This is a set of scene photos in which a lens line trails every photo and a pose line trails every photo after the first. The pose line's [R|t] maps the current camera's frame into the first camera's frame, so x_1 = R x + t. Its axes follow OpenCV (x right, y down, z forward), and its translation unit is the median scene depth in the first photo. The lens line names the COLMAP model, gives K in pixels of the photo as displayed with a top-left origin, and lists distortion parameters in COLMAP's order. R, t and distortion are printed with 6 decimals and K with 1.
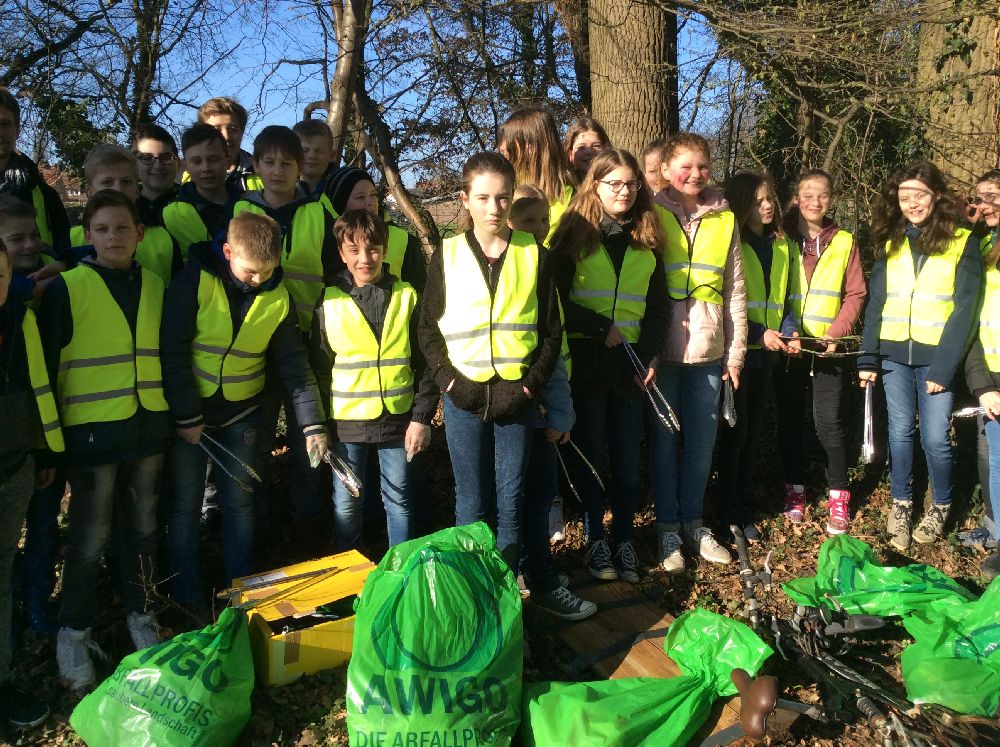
lens RADIAL K [[930.3, 0, 517.0], [0, 930.3, 339.3], [0, 0, 1]] dist [0.147801, -0.251339]
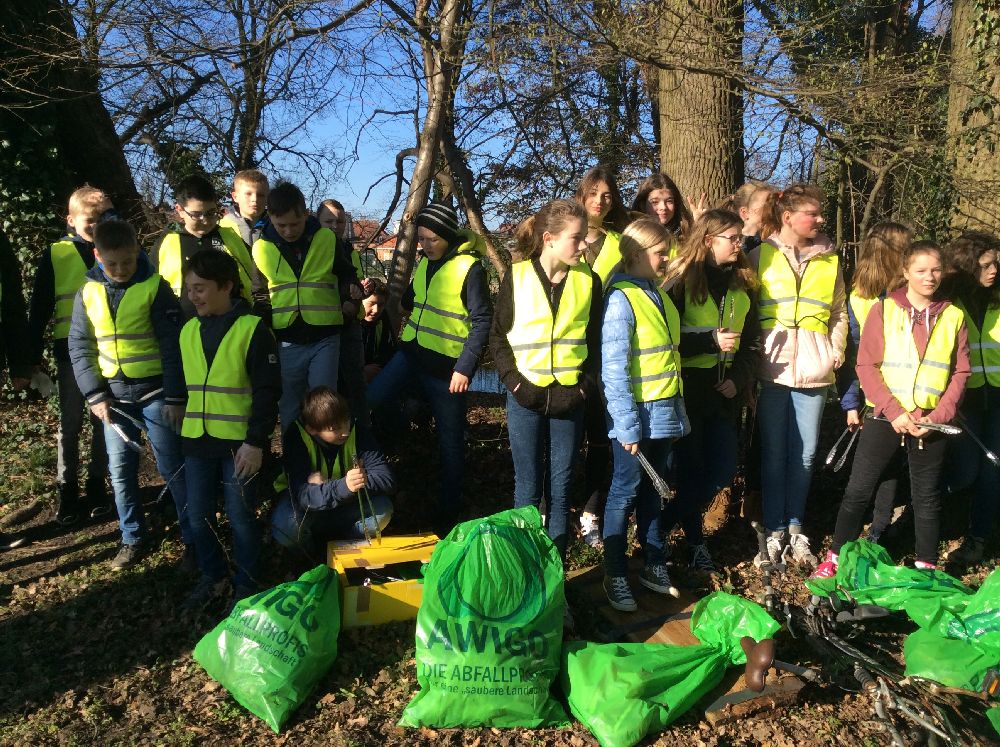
lens RADIAL K [[930.3, 0, 517.0], [0, 930.3, 339.3], [0, 0, 1]] dist [0.147801, -0.251339]
pose [[0.995908, 0.018234, -0.088520, 0.044316], [-0.022147, 0.998811, -0.043418, 0.037353], [0.087623, 0.045201, 0.995128, -0.190213]]
